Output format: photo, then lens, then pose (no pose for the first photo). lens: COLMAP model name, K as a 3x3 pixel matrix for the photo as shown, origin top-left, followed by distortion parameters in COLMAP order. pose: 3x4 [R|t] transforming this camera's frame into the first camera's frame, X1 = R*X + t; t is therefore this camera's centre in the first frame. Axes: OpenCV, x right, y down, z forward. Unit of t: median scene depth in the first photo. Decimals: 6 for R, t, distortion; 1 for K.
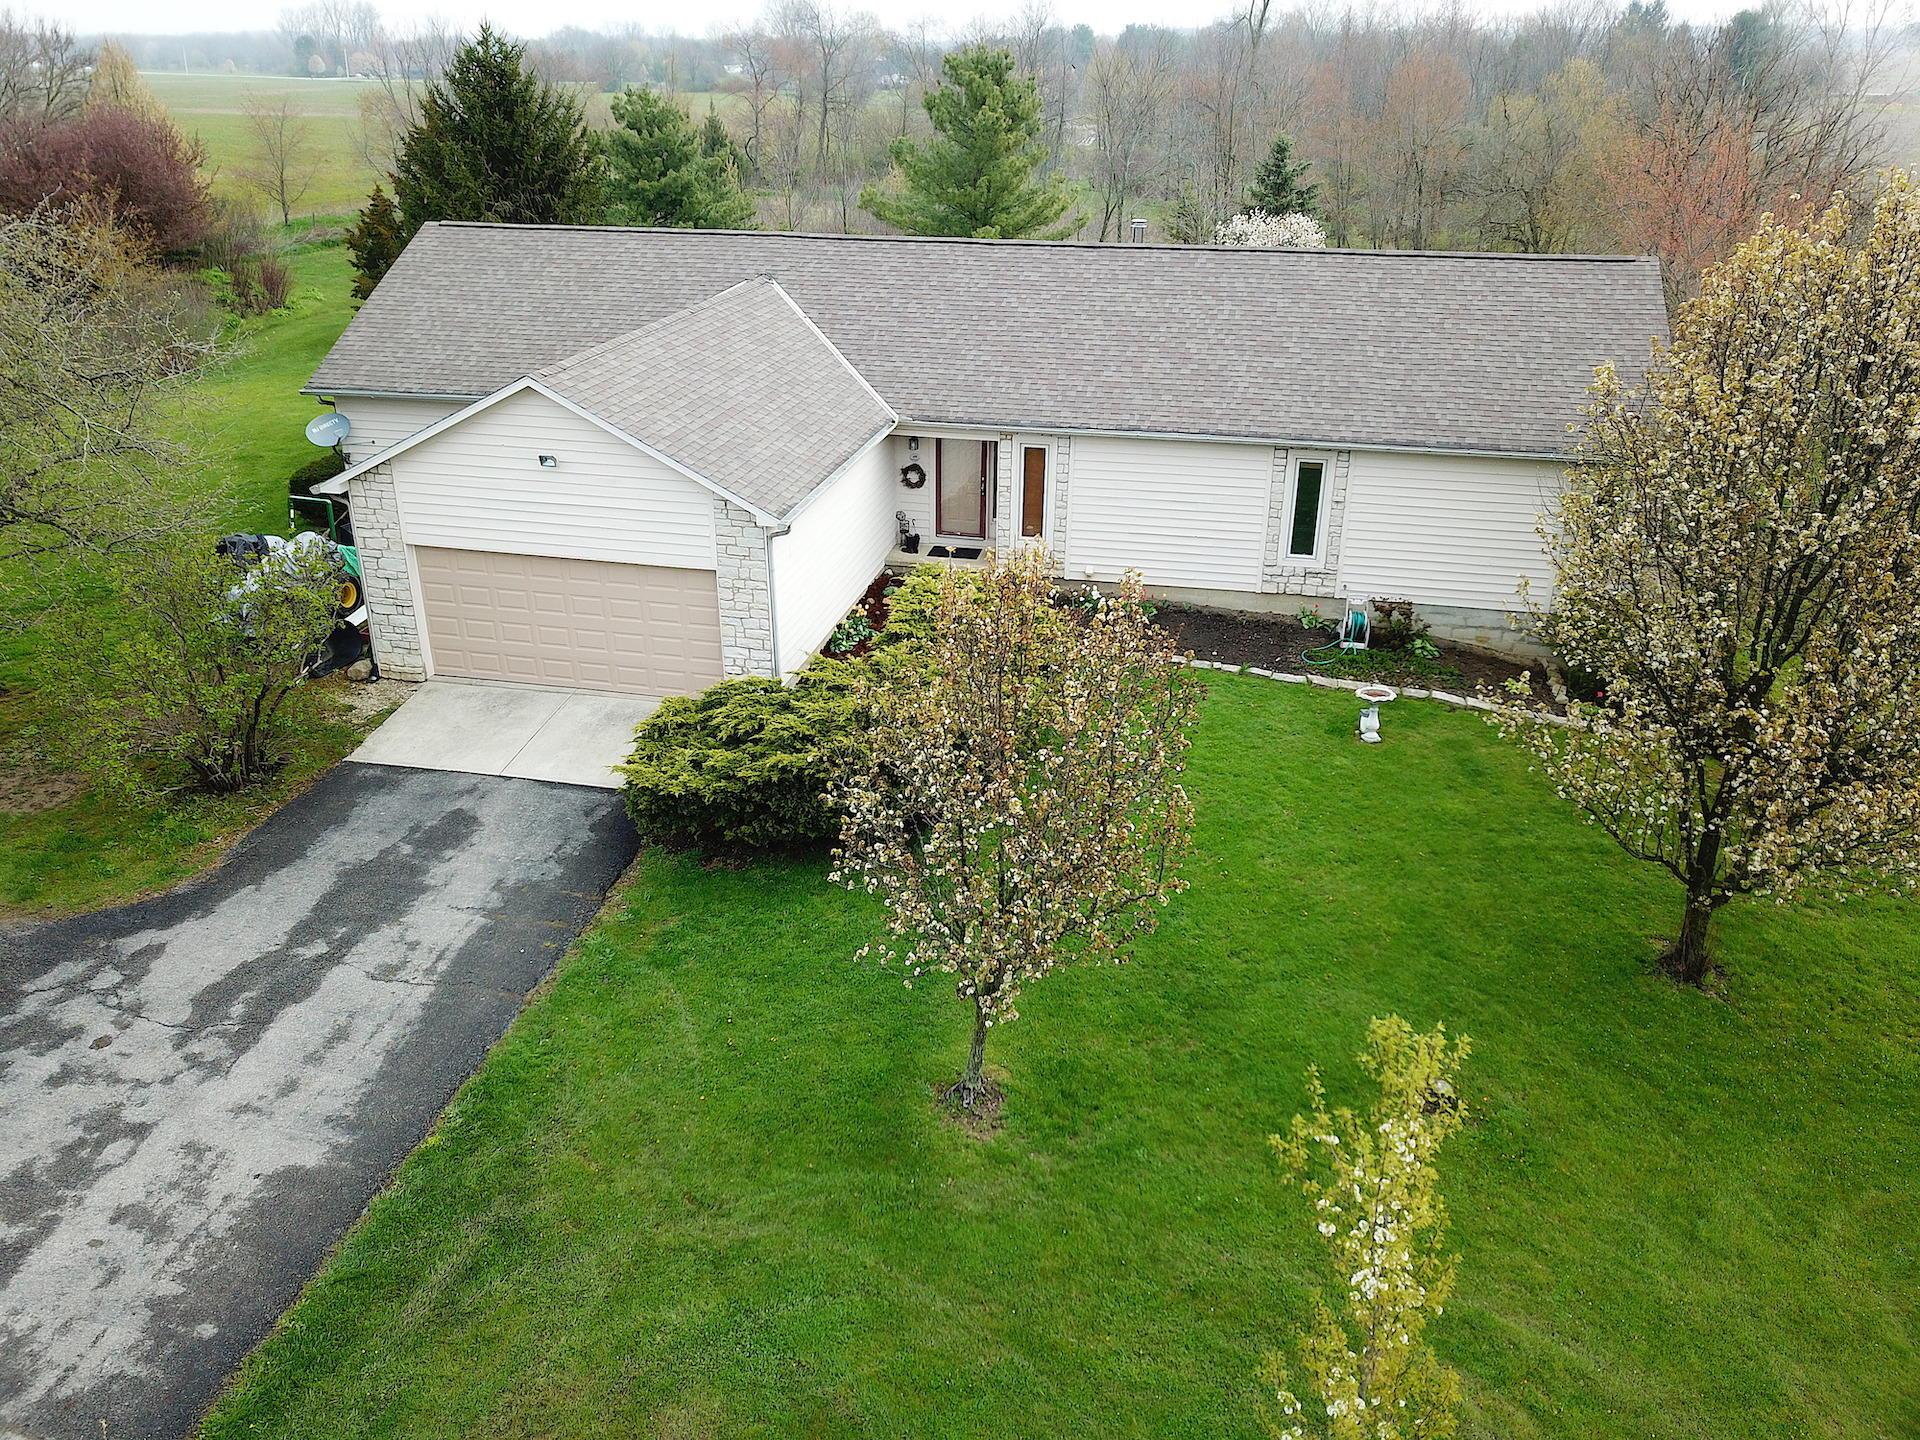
lens RADIAL K [[1484.4, 0, 960.0], [0, 1484.4, 720.0], [0, 0, 1]] dist [-0.027440, -0.004177]
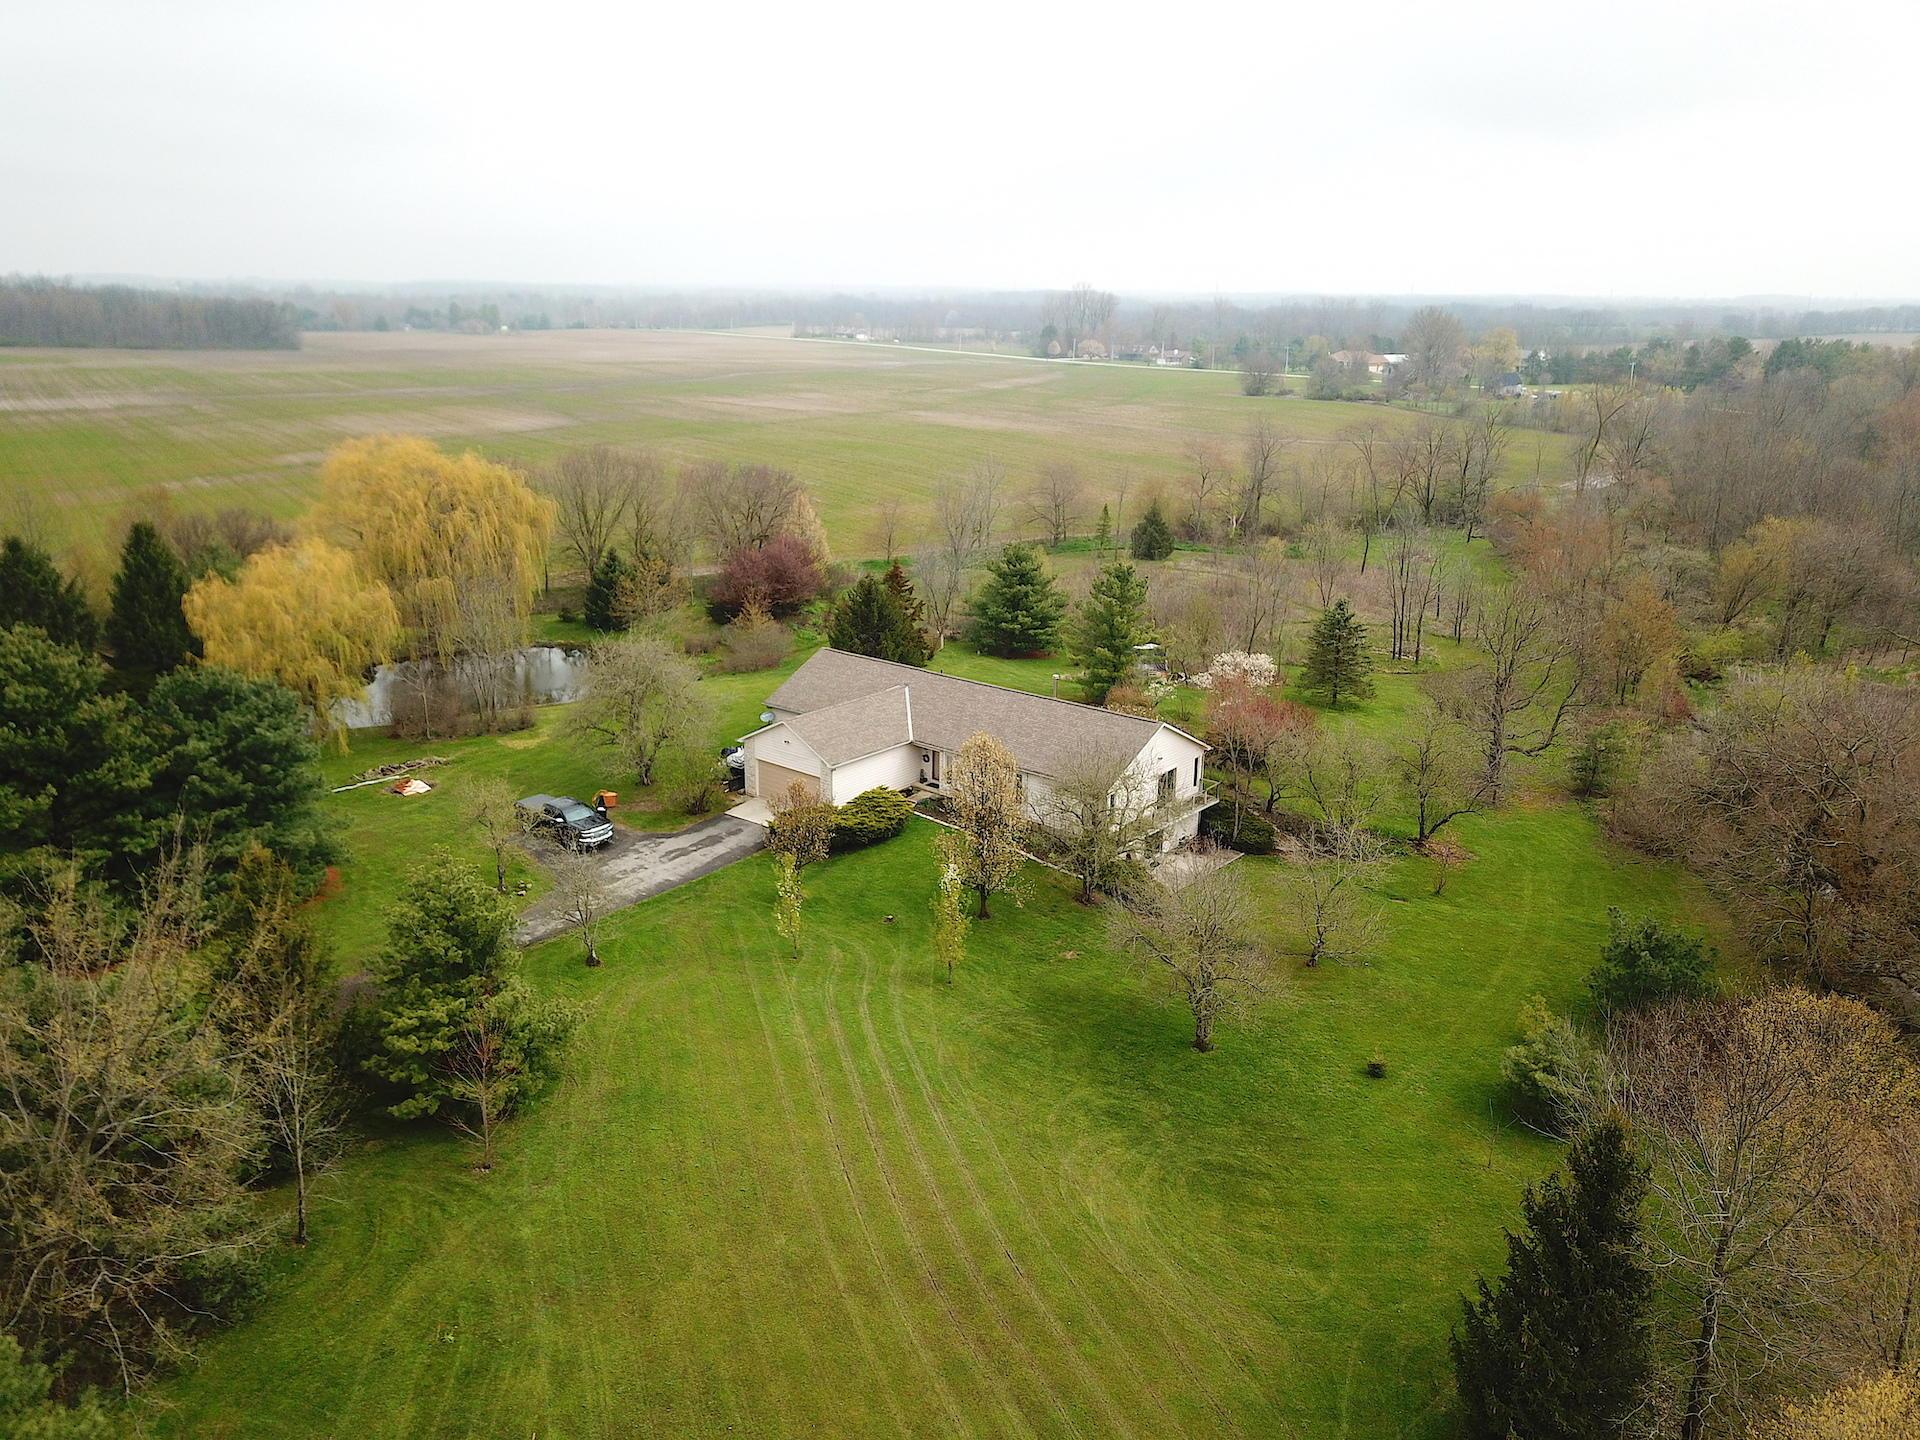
lens RADIAL K [[1457.8, 0, 953.0], [0, 1457.8, 717.0], [0, 0, 1]] dist [0.019252, -0.013088]
pose [[0.891806, 0.134497, -0.431963, 1.818511], [-0.197842, 0.974594, -0.105001, 0.068499], [0.406866, 0.179101, 0.895758, -2.316931]]
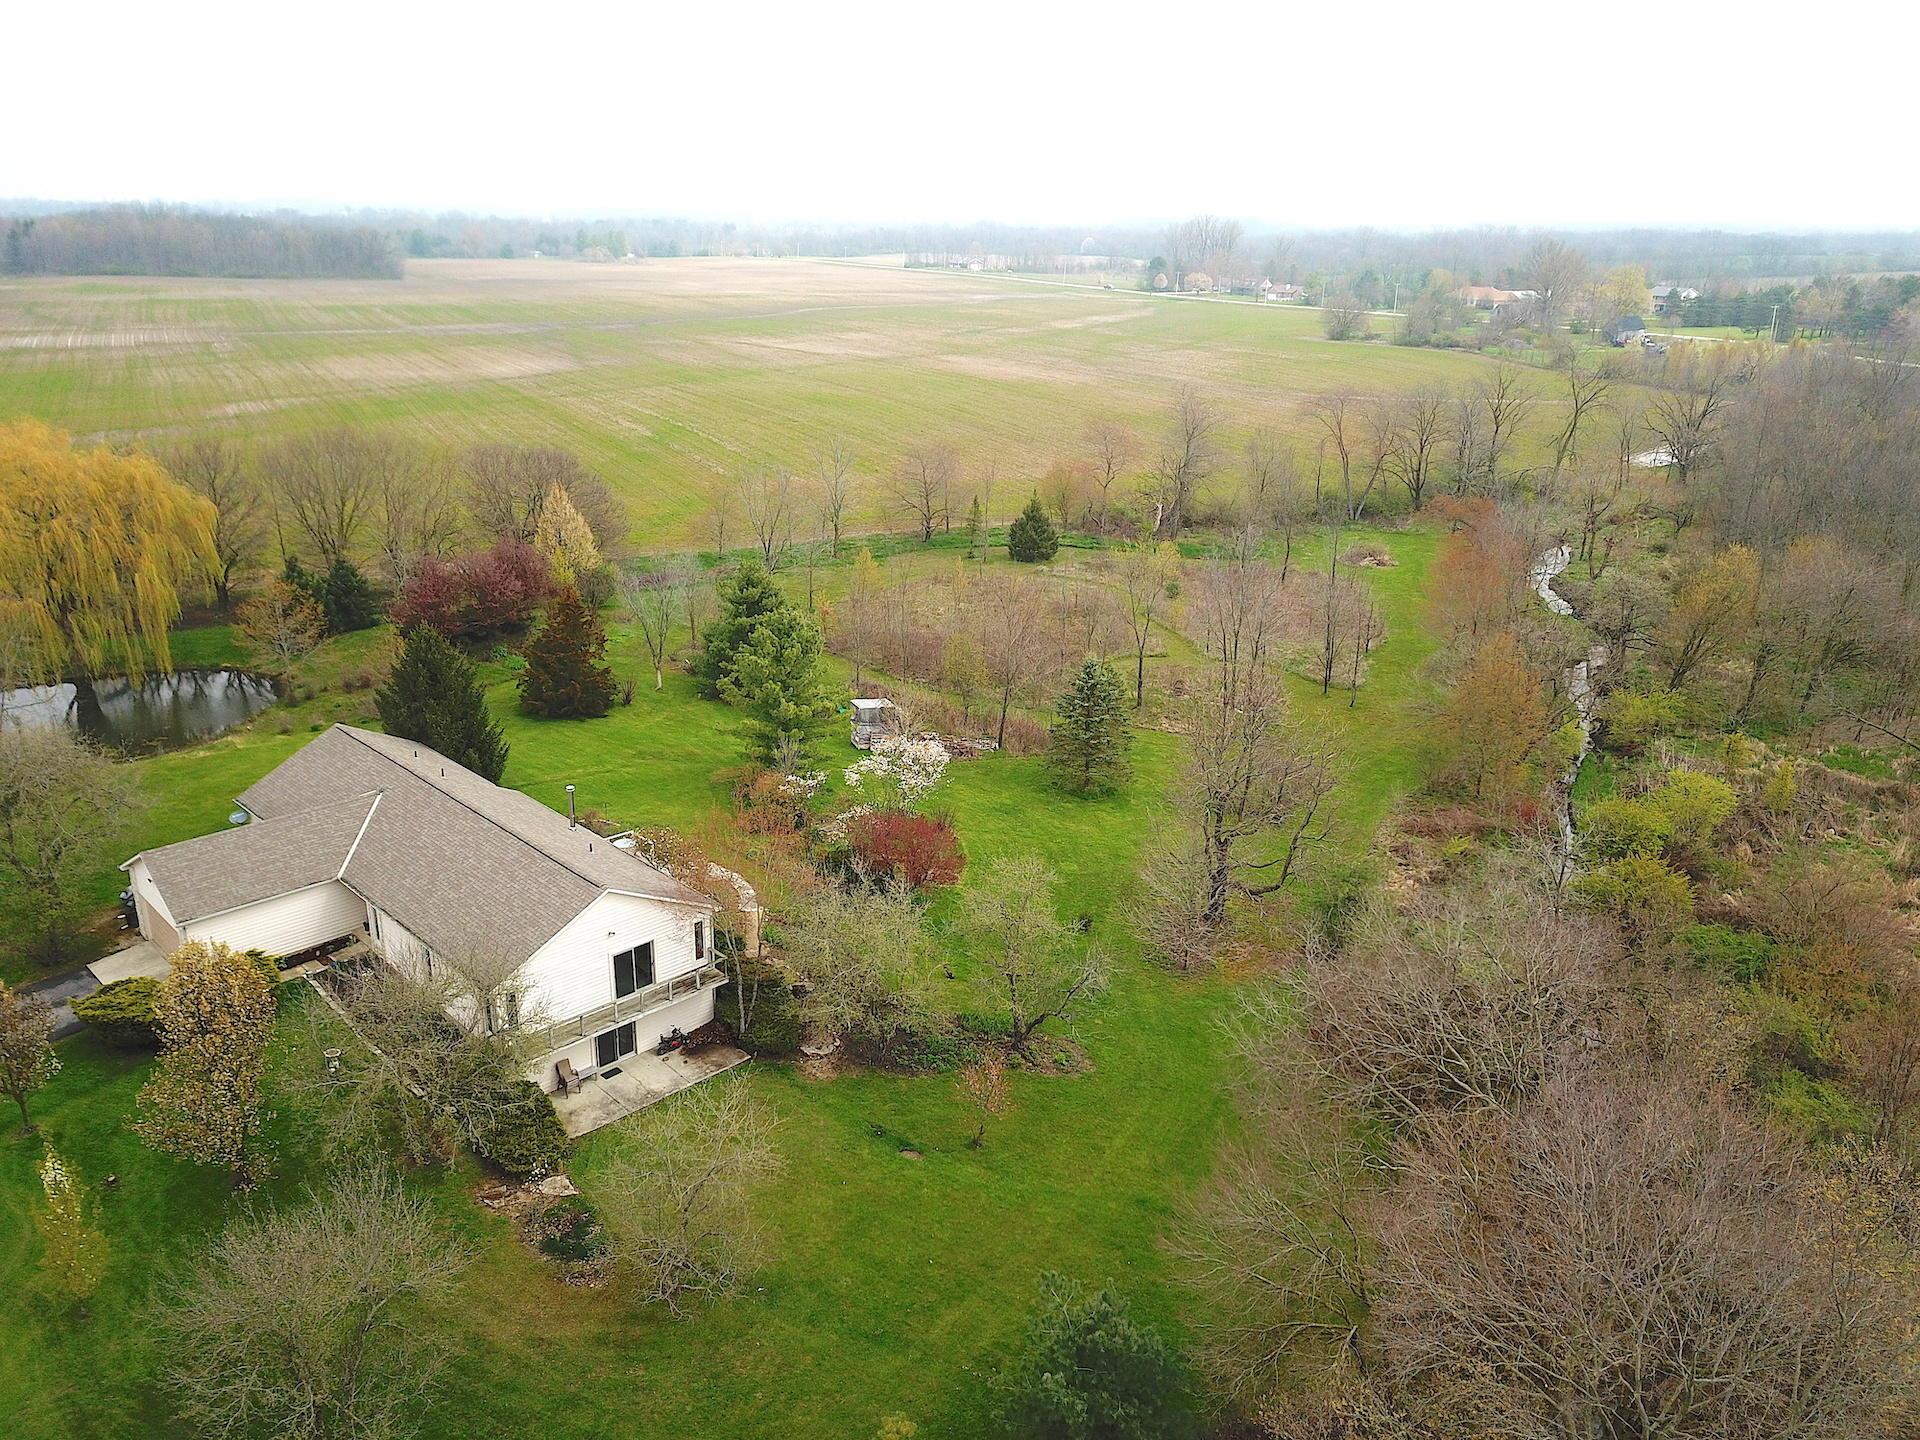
lens RADIAL K [[1457.8, 0, 953.0], [0, 1457.8, 717.0], [0, 0, 1]] dist [0.019252, -0.013088]
pose [[0.838795, 0.185232, -0.511969, 2.586594], [-0.236884, 0.970839, -0.036851, -0.815604], [0.490213, 0.152187, 0.858213, -0.742964]]
